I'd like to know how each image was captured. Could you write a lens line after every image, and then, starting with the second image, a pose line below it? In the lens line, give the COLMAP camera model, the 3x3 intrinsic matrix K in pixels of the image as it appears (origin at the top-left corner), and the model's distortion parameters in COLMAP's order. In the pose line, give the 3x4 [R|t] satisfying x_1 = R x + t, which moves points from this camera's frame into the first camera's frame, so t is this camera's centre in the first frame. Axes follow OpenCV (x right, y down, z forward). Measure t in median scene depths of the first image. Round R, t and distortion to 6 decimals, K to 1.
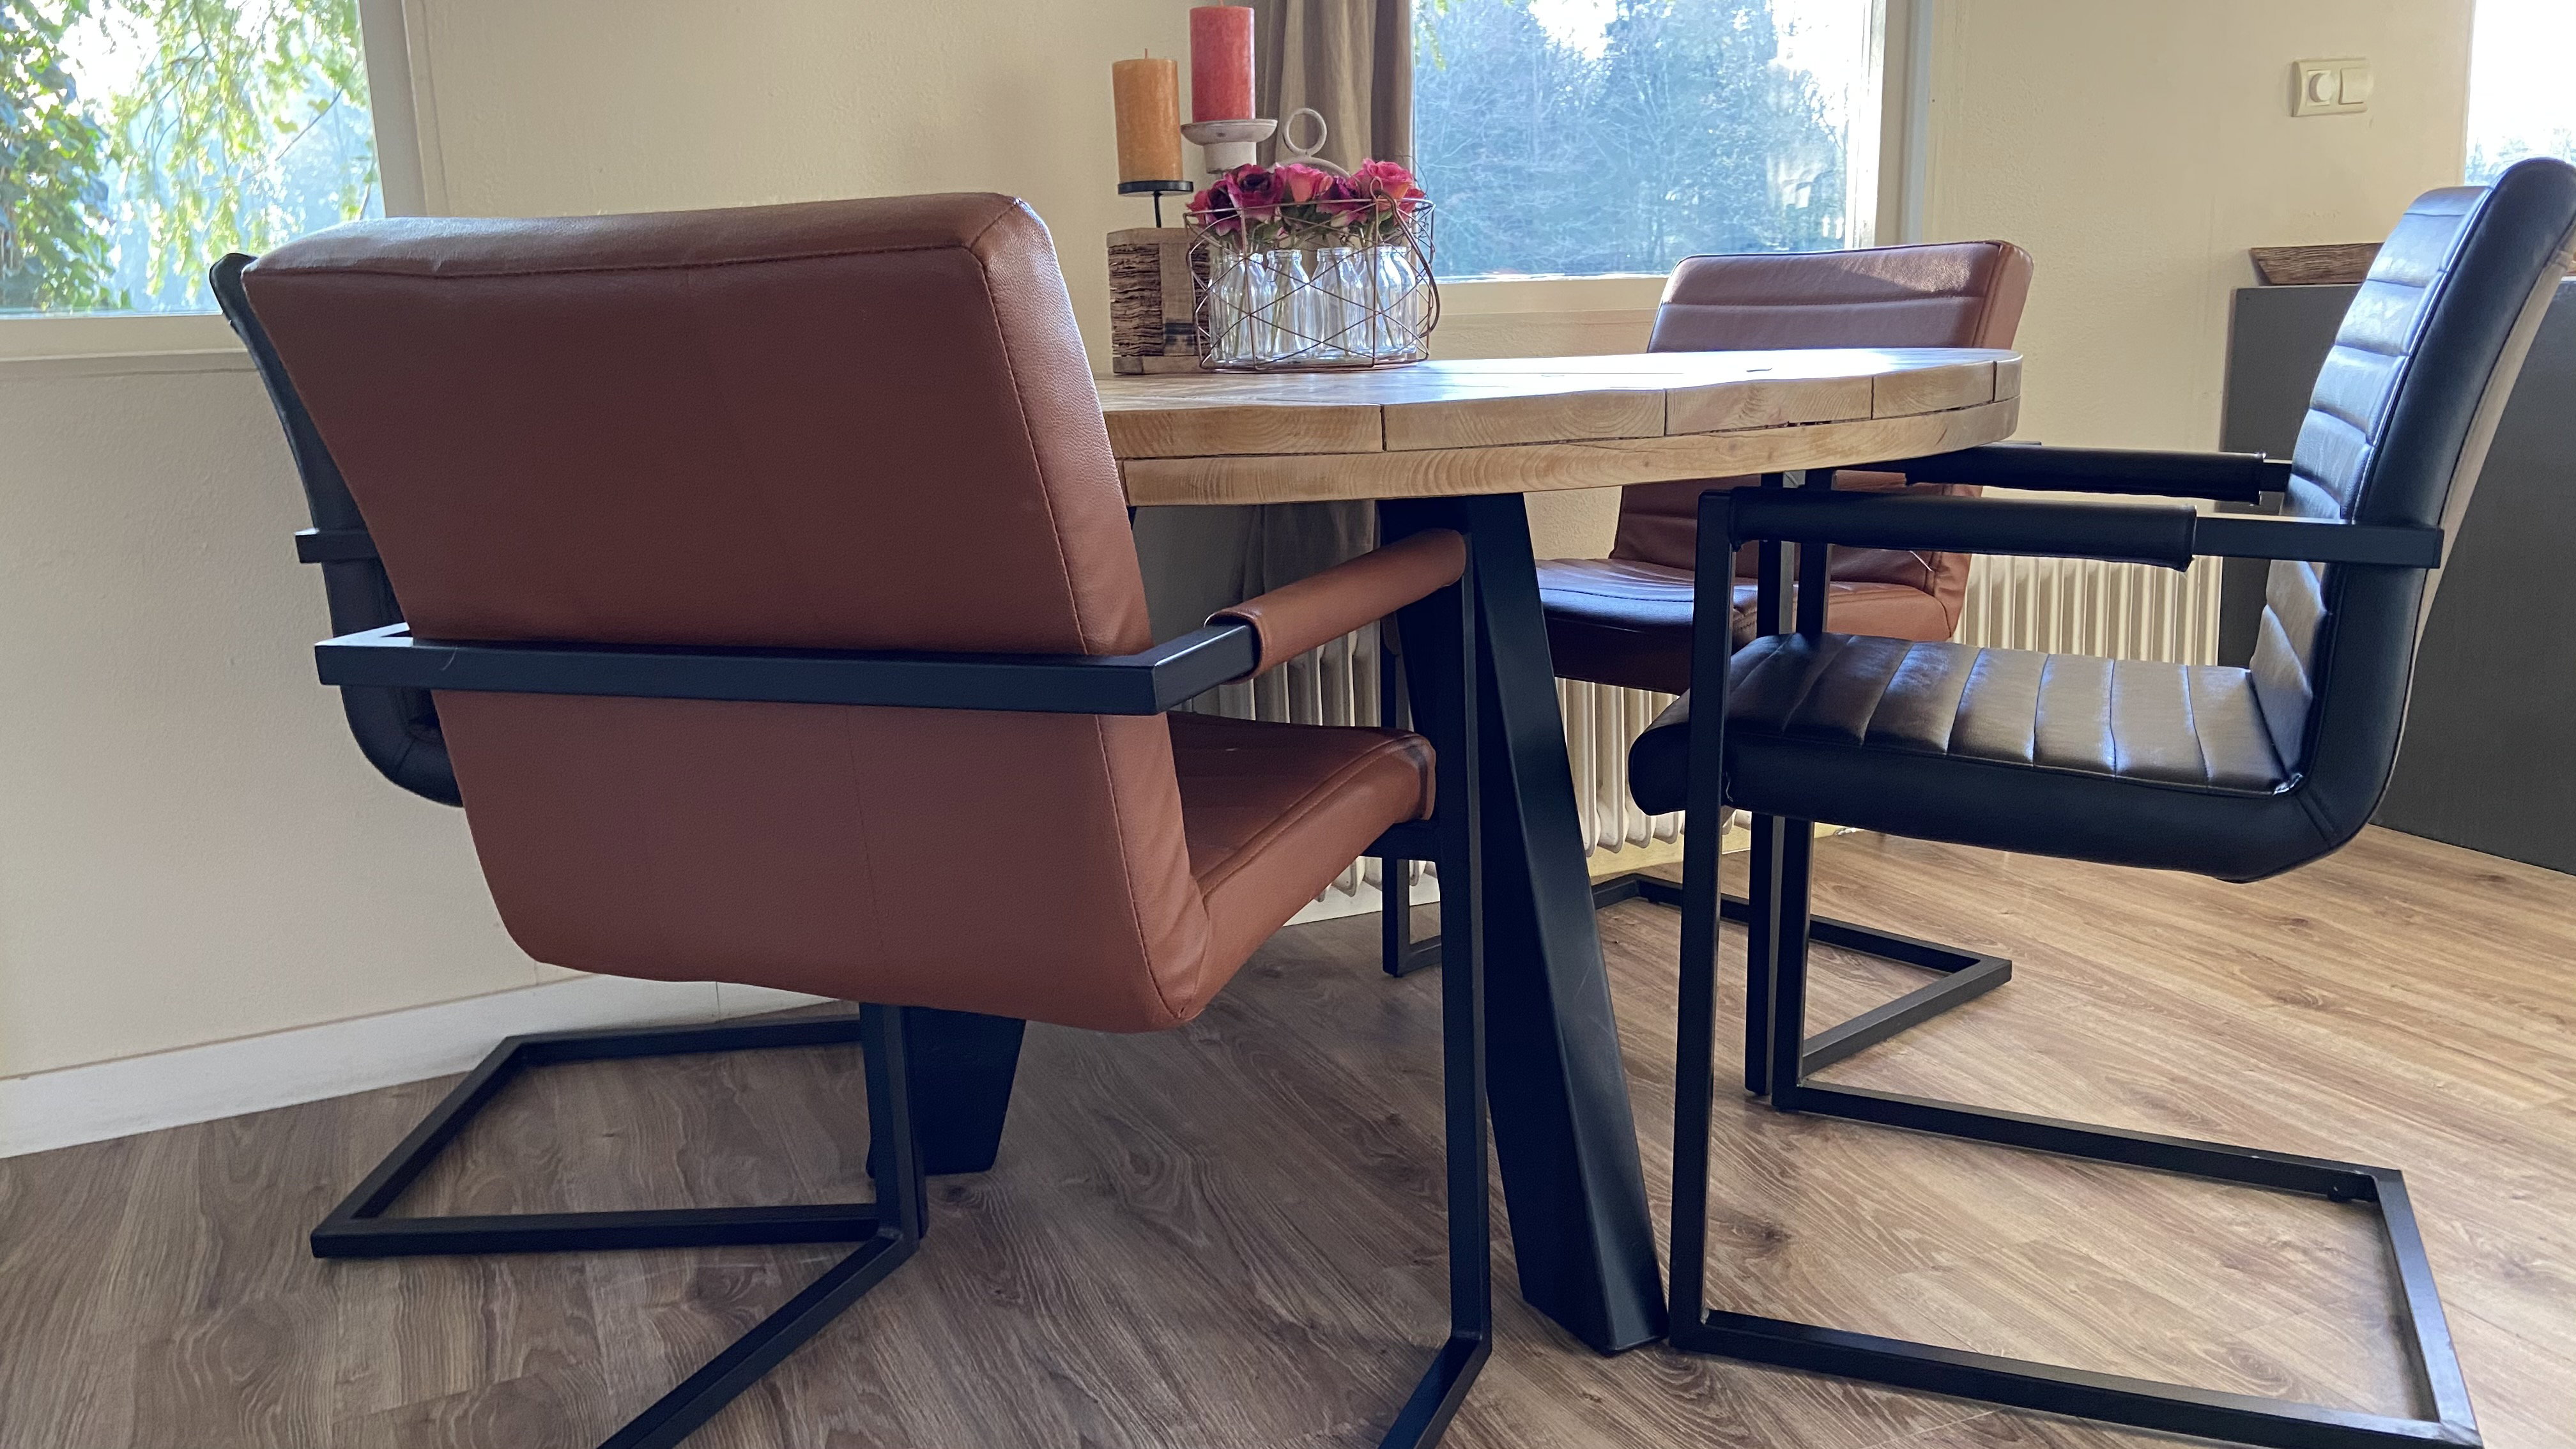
lens RADIAL K [[1925.3, 0, 1287.1], [0, 1925.3, 691.9], [0, 0, 1]] dist [0.128978, -0.176209]
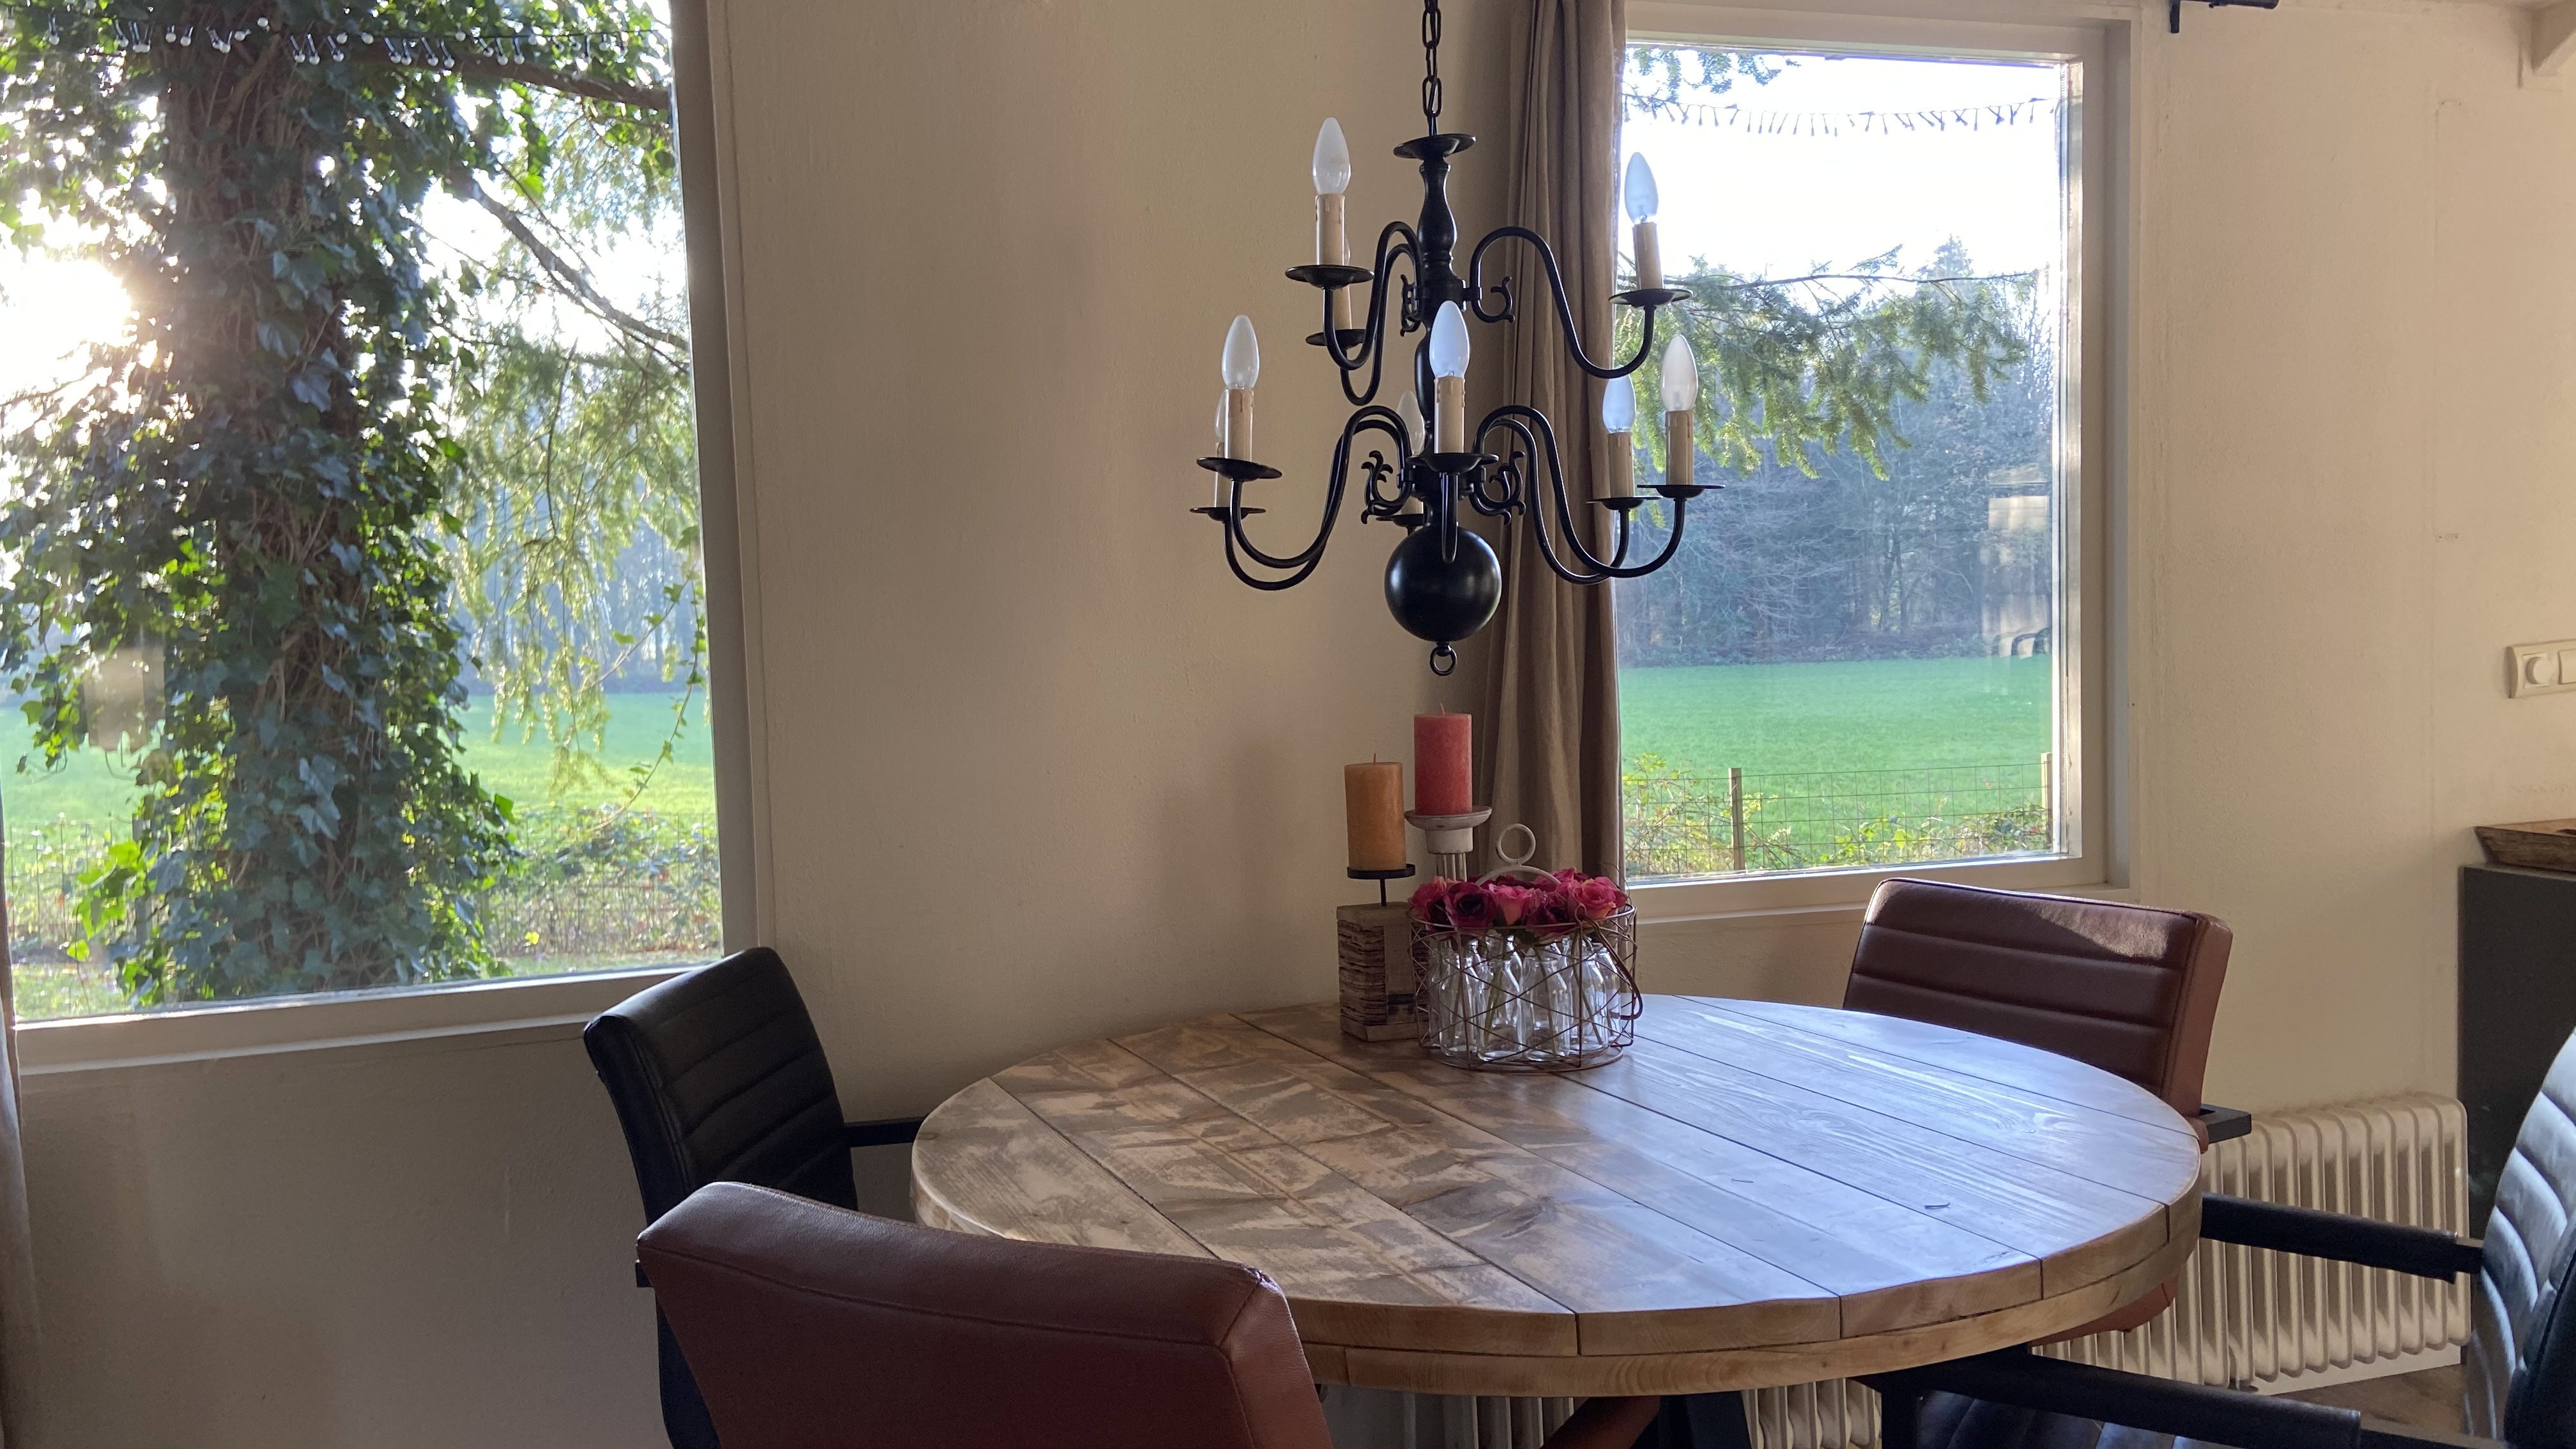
lens RADIAL K [[1922.4, 0, 1279.2], [0, 1922.4, 721.7], [0, 0, 1]] dist [0.120514, -0.162591]
pose [[0.992467, 0.002933, -0.122480, 0.008991], [-0.019908, 0.990288, -0.137600, -0.190146], [0.120887, 0.139001, 0.982886, -0.100023]]
